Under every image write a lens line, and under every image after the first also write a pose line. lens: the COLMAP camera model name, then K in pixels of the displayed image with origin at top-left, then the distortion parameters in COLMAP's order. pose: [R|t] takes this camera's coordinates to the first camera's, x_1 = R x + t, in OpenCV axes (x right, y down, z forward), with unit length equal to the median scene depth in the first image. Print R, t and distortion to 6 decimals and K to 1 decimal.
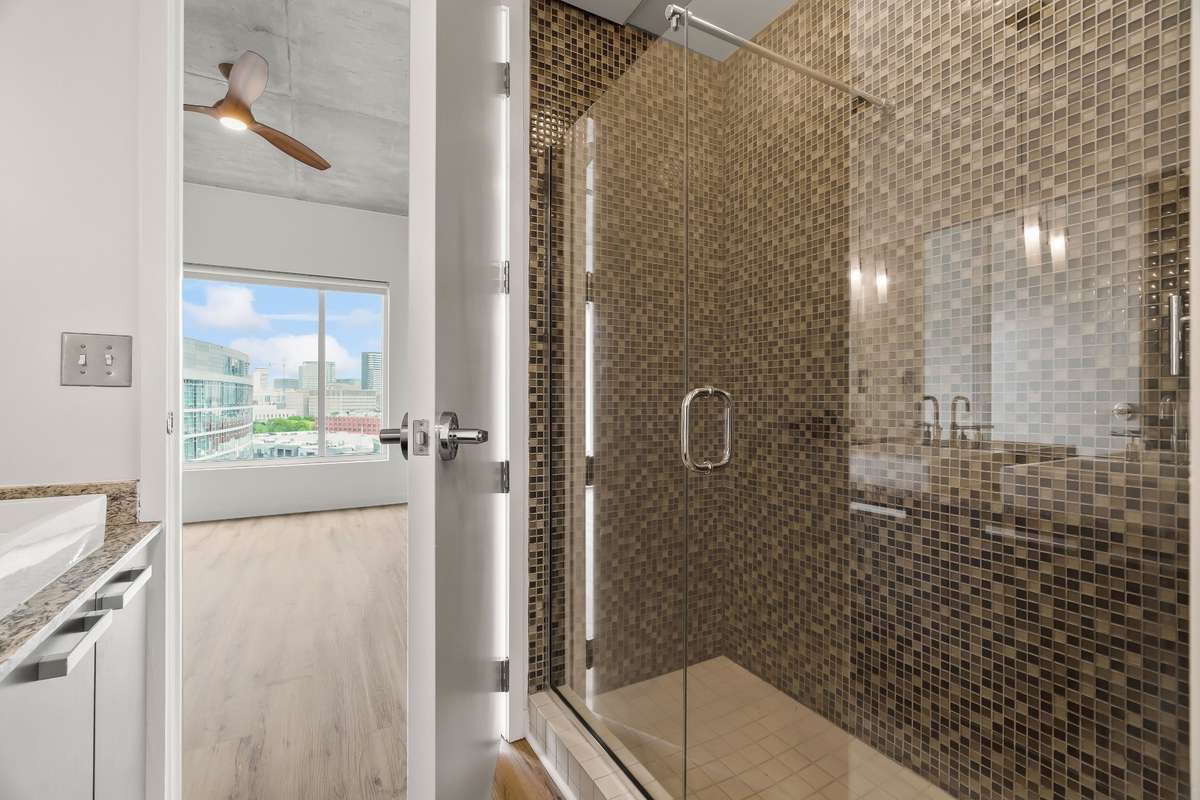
lens RADIAL K [[538.7, 0, 600.6], [0, 538.7, 398.7], [0, 0, 1]] dist [-0.010967, 0.005973]
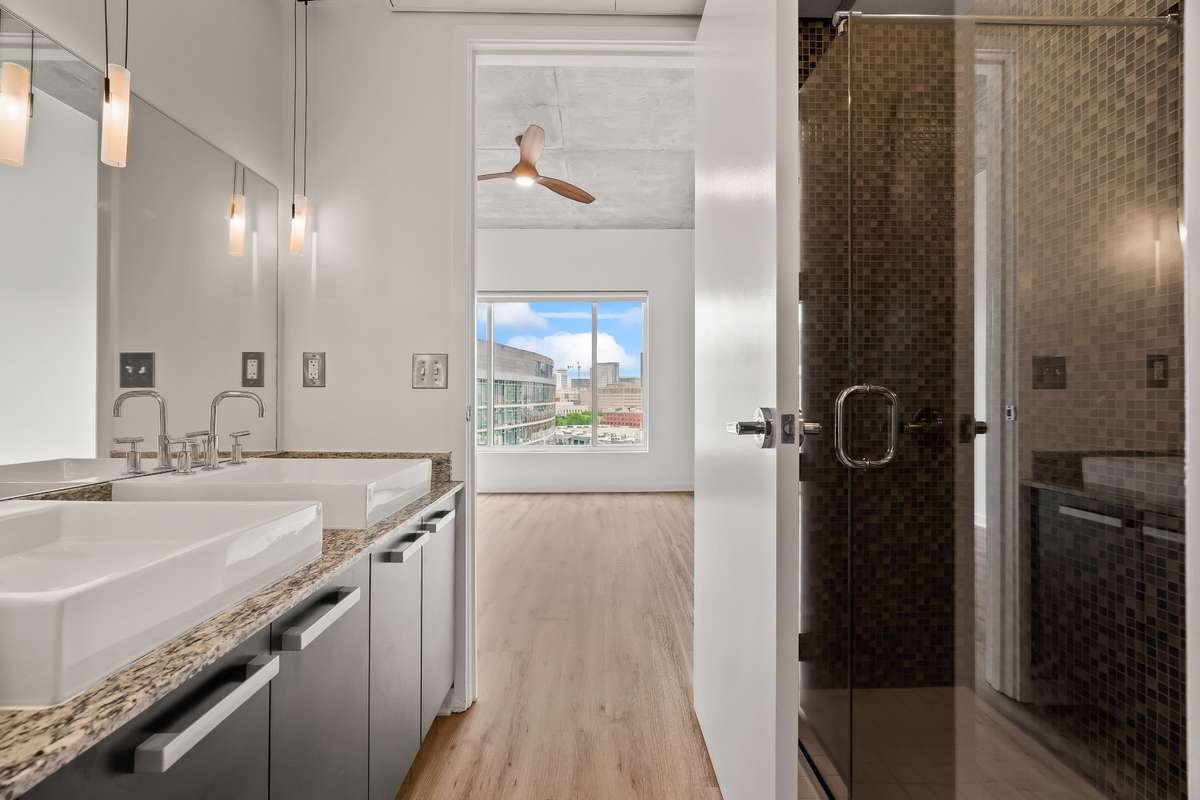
lens RADIAL K [[538.7, 0, 599.4], [0, 538.7, 394.6], [0, 0, 1]] dist [-0.010967, 0.005973]
pose [[0.879903, -0.002962, -0.475144, 0.132166], [0.001836, 0.999994, -0.002834, -0.000549], [0.475150, 0.001621, 0.879903, -0.071001]]
